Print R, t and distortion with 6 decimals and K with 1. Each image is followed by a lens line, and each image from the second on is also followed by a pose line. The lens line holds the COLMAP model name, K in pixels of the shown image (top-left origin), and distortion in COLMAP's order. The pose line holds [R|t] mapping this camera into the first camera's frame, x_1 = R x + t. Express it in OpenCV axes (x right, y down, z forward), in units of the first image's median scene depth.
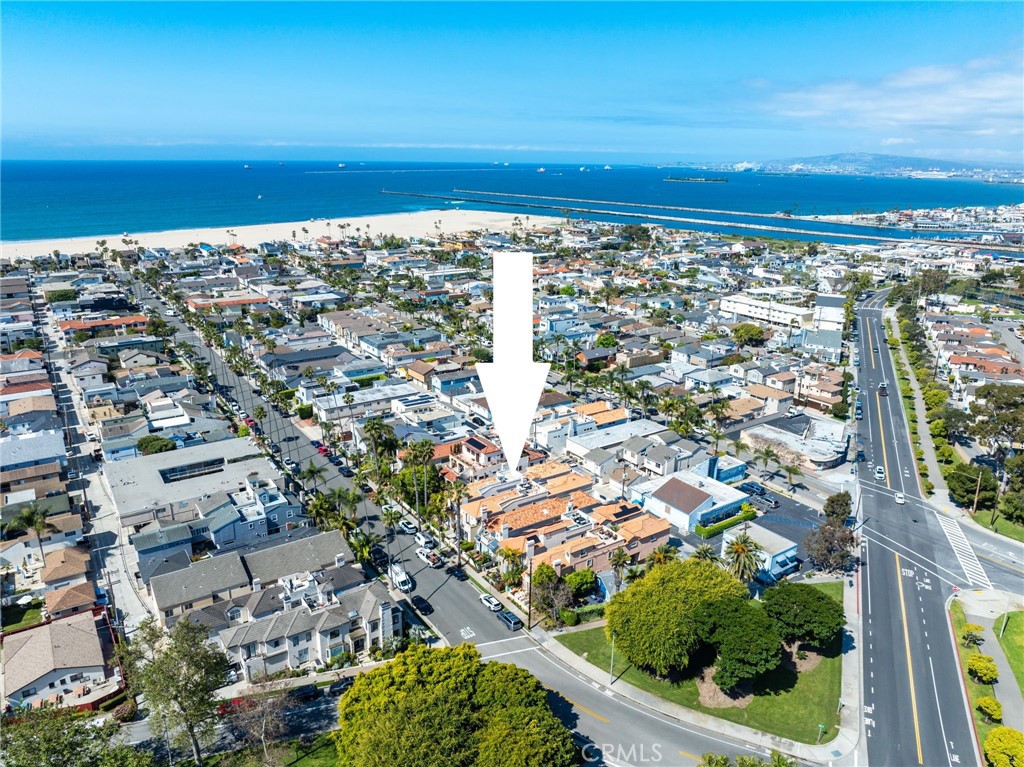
lens RADIAL K [[721.3, 0, 510.2], [0, 721.3, 382.5], [0, 0, 1]] dist [-0.033235, -0.008144]
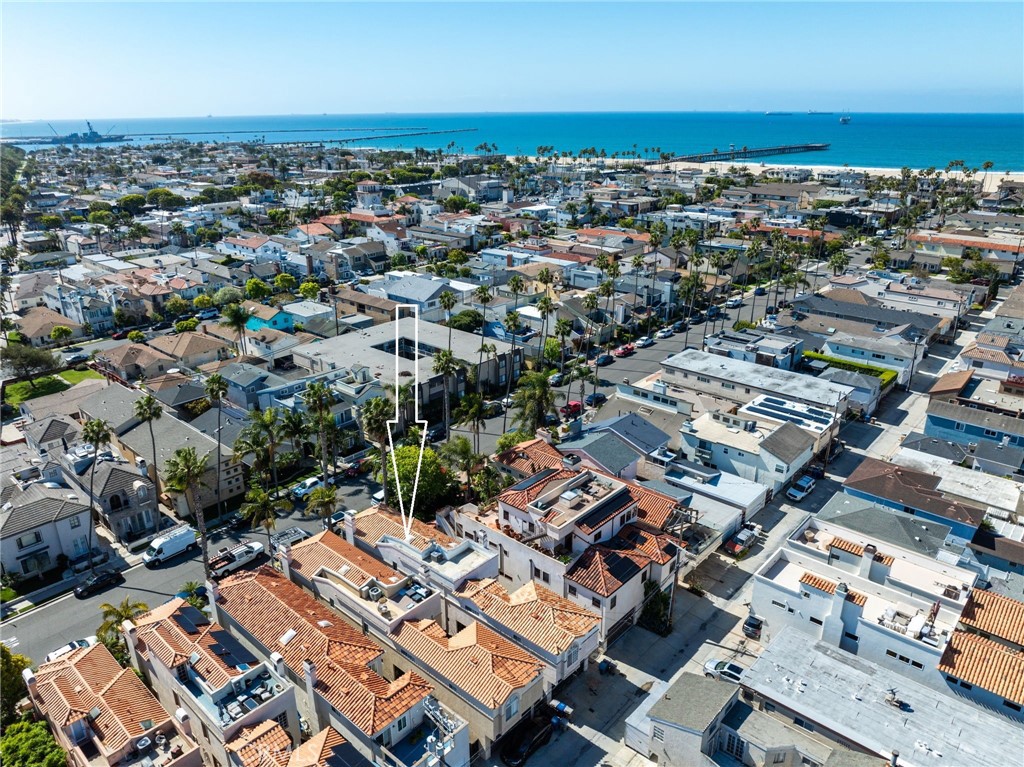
lens RADIAL K [[721.3, 0, 510.2], [0, 721.3, 382.5], [0, 0, 1]] dist [-0.033235, -0.008144]
pose [[0.227238, 0.329969, -0.916233, 0.230365], [-0.276385, 0.924012, 0.264223, -0.060082], [0.933796, 0.193191, 0.301169, 0.530688]]
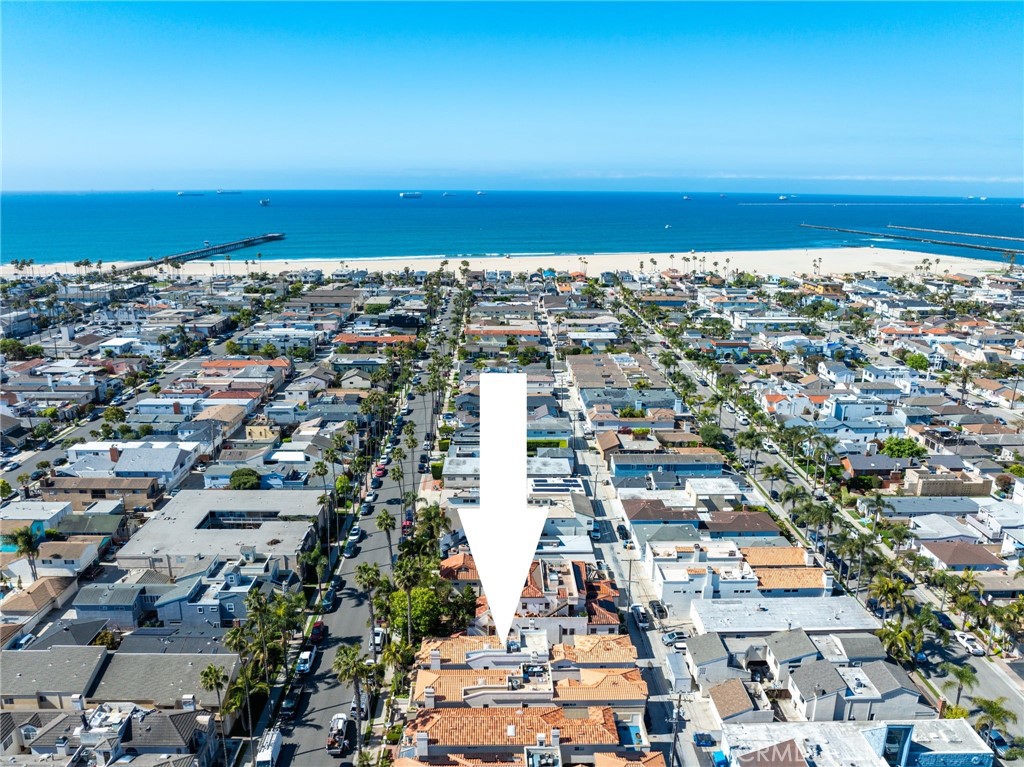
lens RADIAL K [[721.3, 0, 510.2], [0, 721.3, 382.5], [0, 0, 1]] dist [-0.033235, -0.008144]
pose [[0.833959, 0.135321, -0.534977, 0.184122], [-0.157550, 0.987502, 0.004186, -0.064308], [0.528858, 0.080794, 0.844856, 0.253127]]
